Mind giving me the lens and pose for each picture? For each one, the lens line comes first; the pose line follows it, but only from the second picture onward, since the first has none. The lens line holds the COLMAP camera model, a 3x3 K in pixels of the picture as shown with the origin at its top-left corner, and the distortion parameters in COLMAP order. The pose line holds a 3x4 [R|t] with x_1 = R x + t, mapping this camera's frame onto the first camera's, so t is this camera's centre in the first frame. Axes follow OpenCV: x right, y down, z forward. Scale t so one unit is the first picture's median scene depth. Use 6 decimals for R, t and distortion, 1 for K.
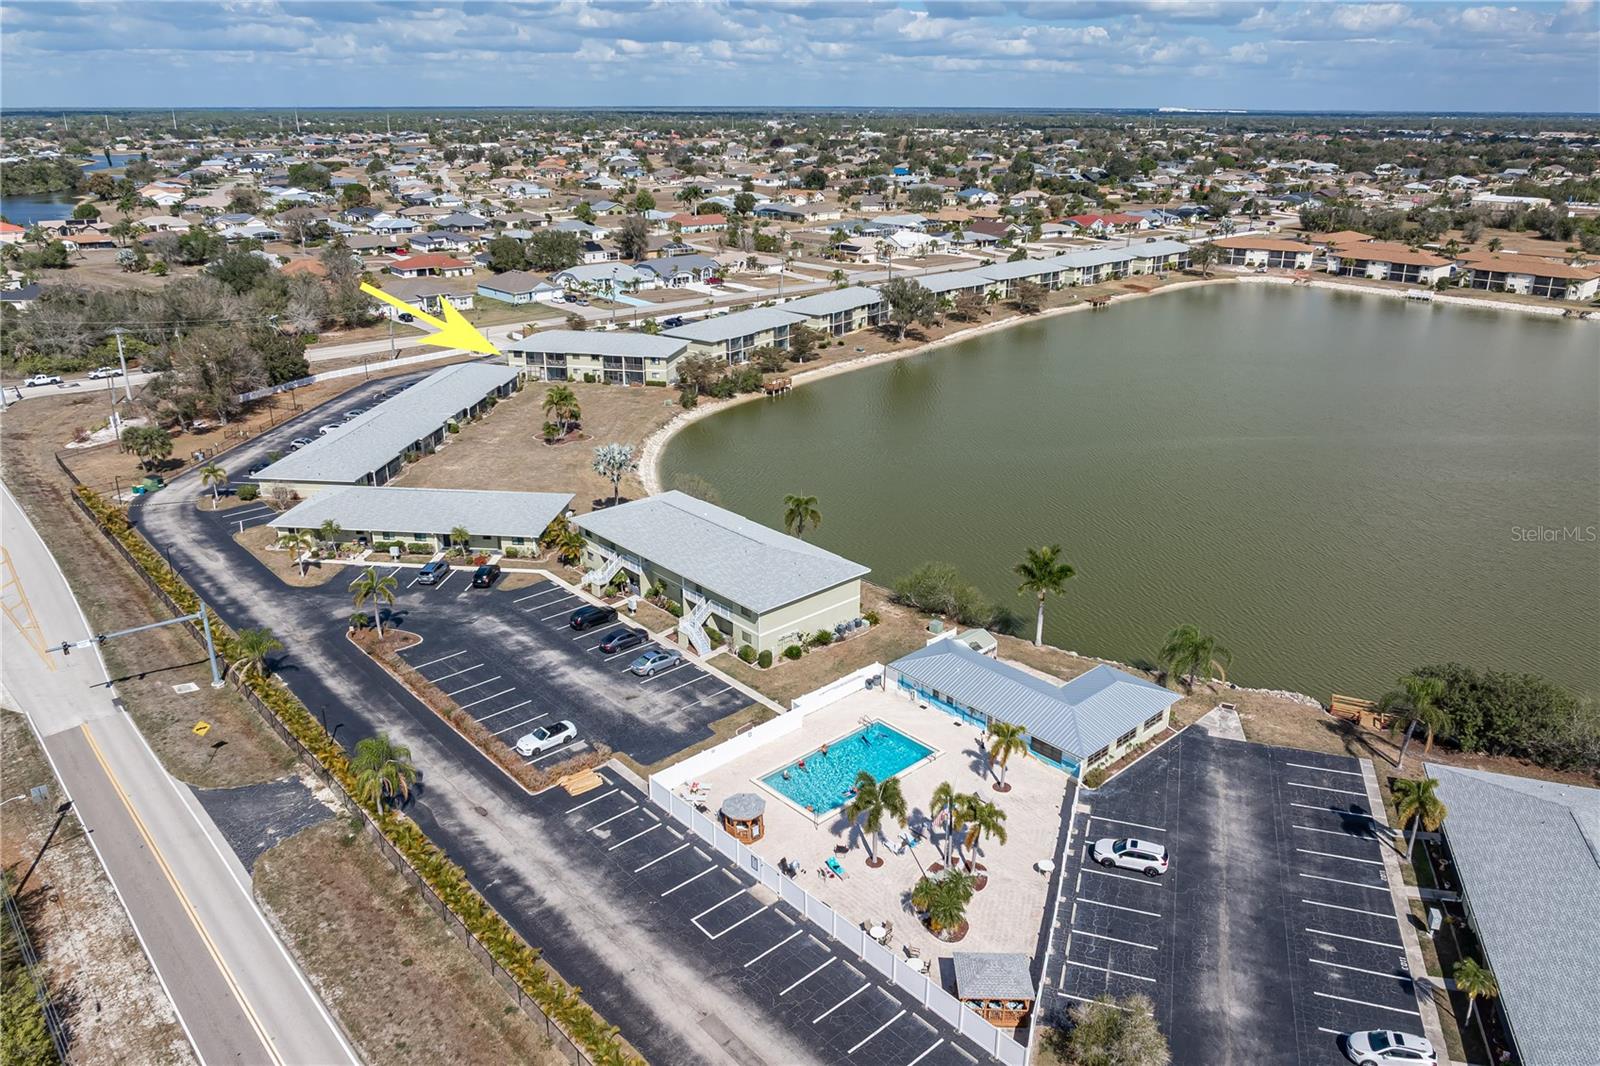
lens RADIAL K [[1118.1, 0, 800.0], [0, 1118.1, 533.0], [0, 0, 1]] dist [-0.019611, 0.005133]
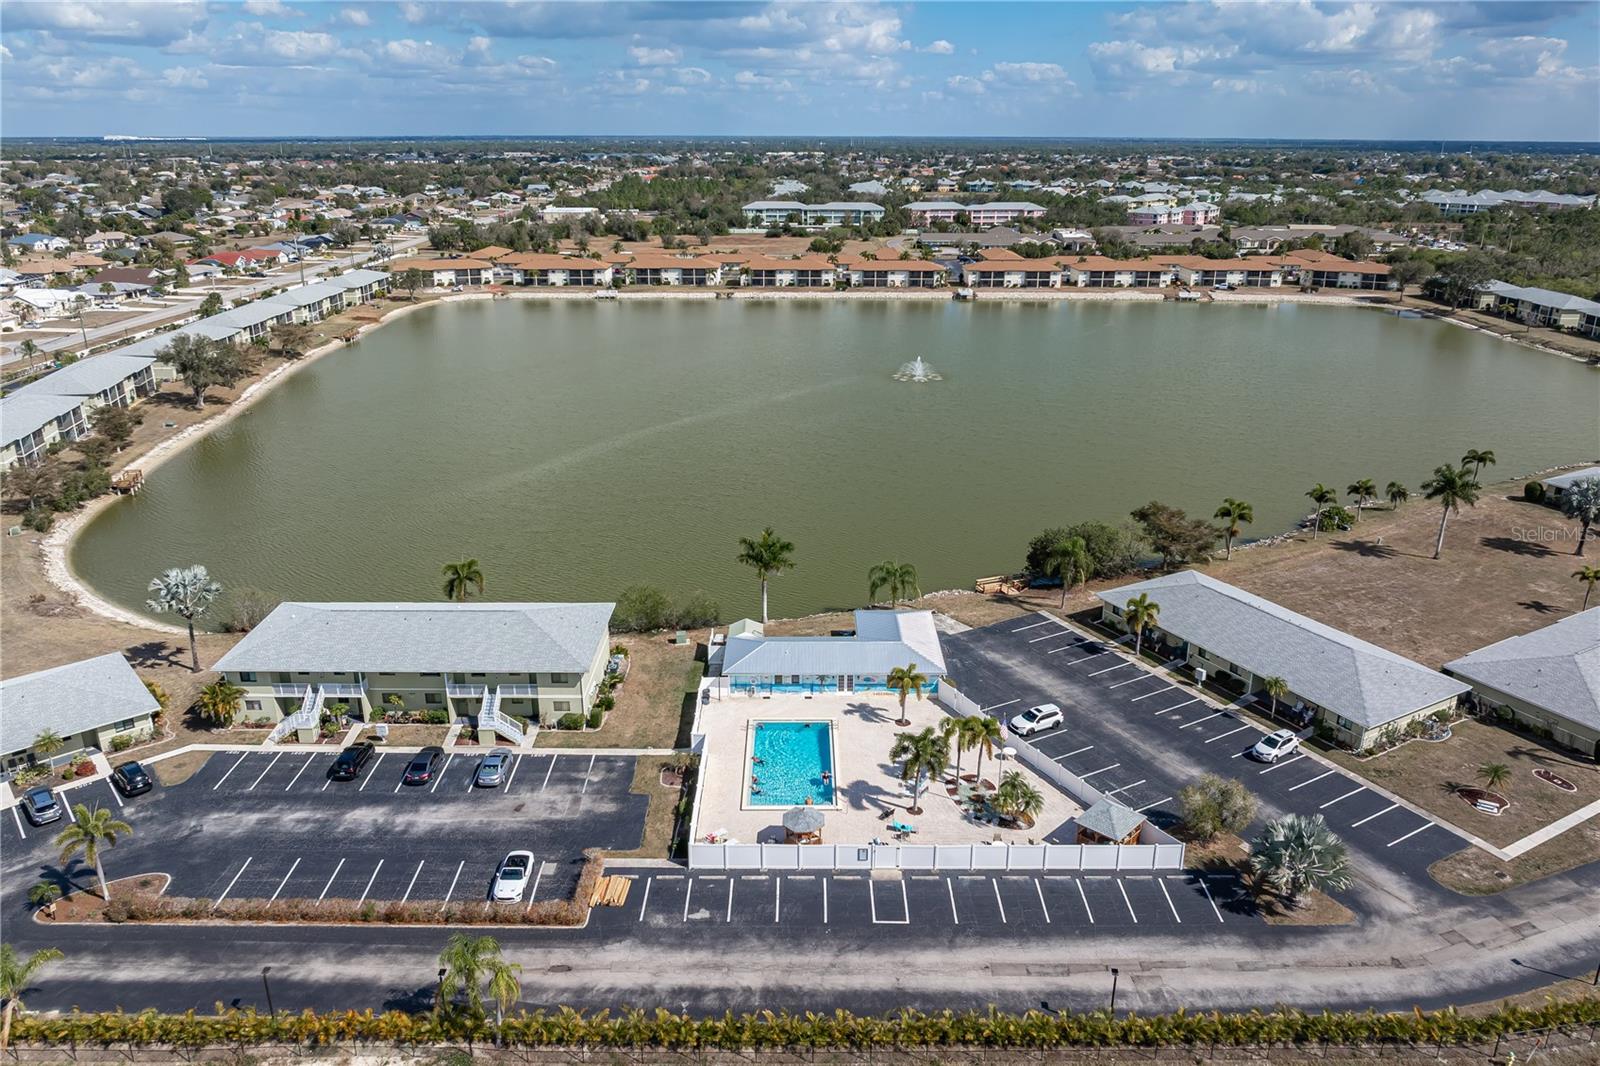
lens RADIAL K [[1120.0, 0, 807.4], [0, 1120.0, 556.4], [0, 0, 1]] dist [-0.021108, 0.007209]
pose [[0.670252, -0.264342, 0.693459, -0.454898], [0.265993, 0.957900, 0.108054, -0.062558], [-0.692828, 0.112033, 0.712347, 0.159276]]
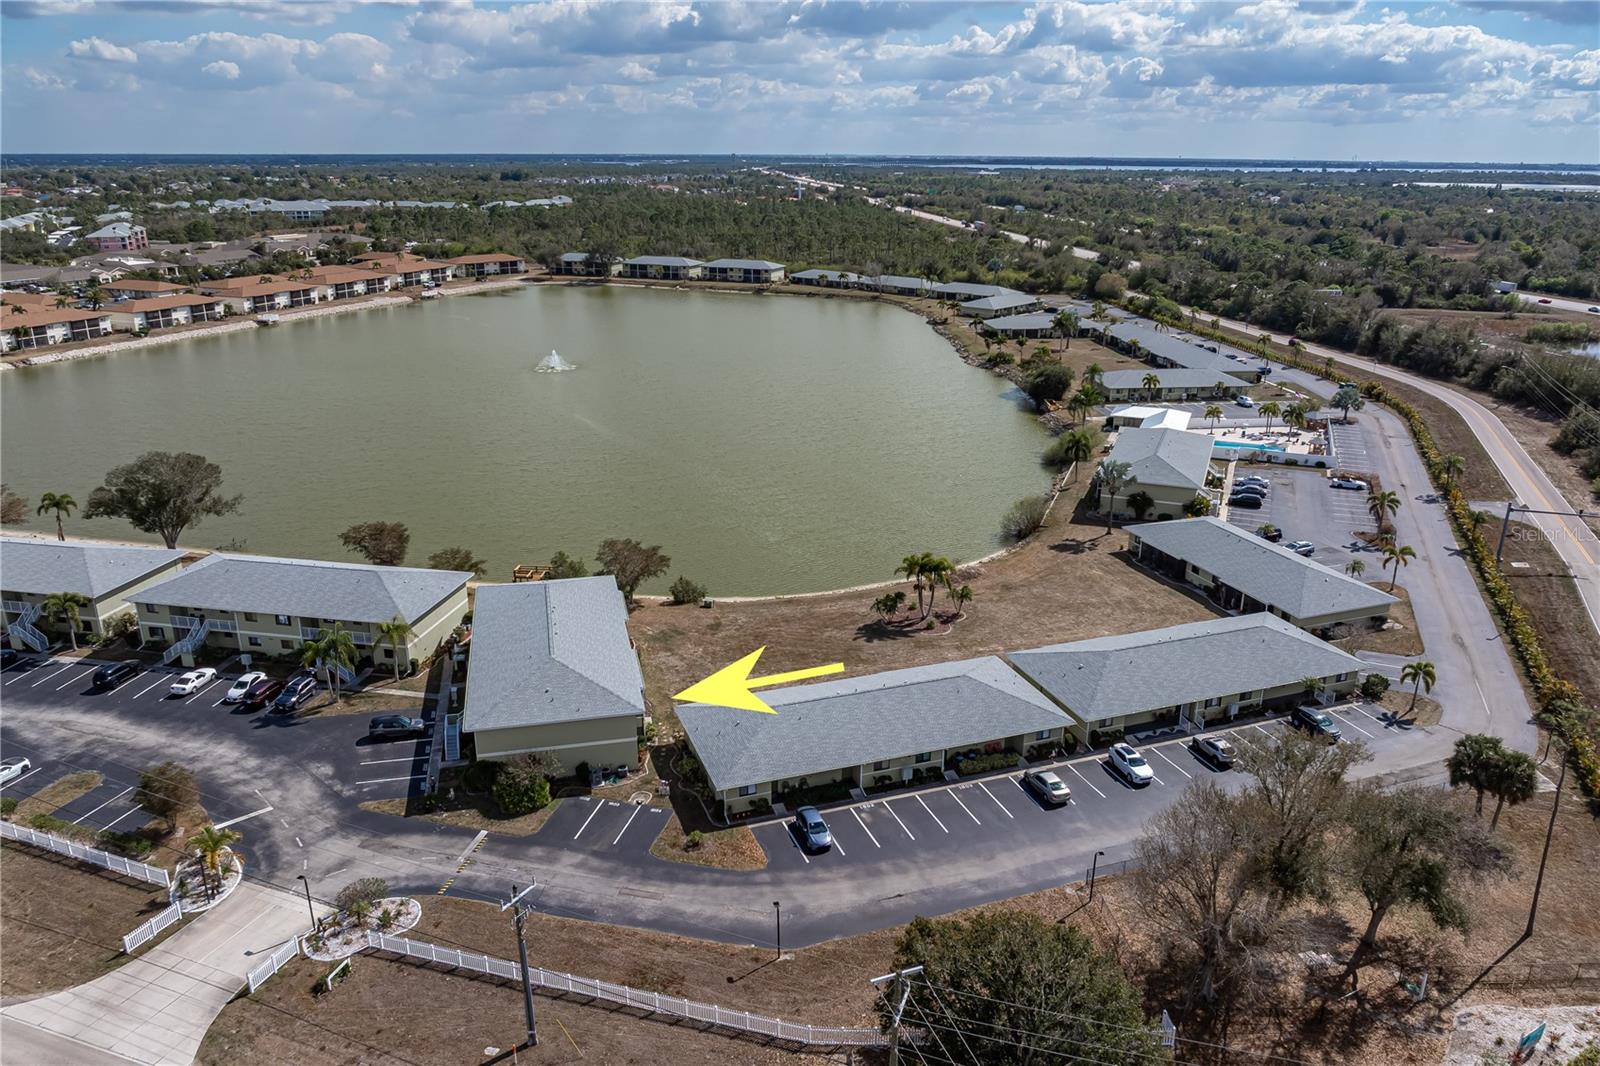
lens RADIAL K [[1128.3, 0, 808.7], [0, 1128.3, 562.7], [0, 0, 1]] dist [-0.029075, 0.012824]
pose [[-0.447610, -0.312440, 0.837870, -1.141908], [0.312988, 0.822969, 0.474089, -0.714595], [-0.837665, 0.474451, -0.270579, 1.824994]]
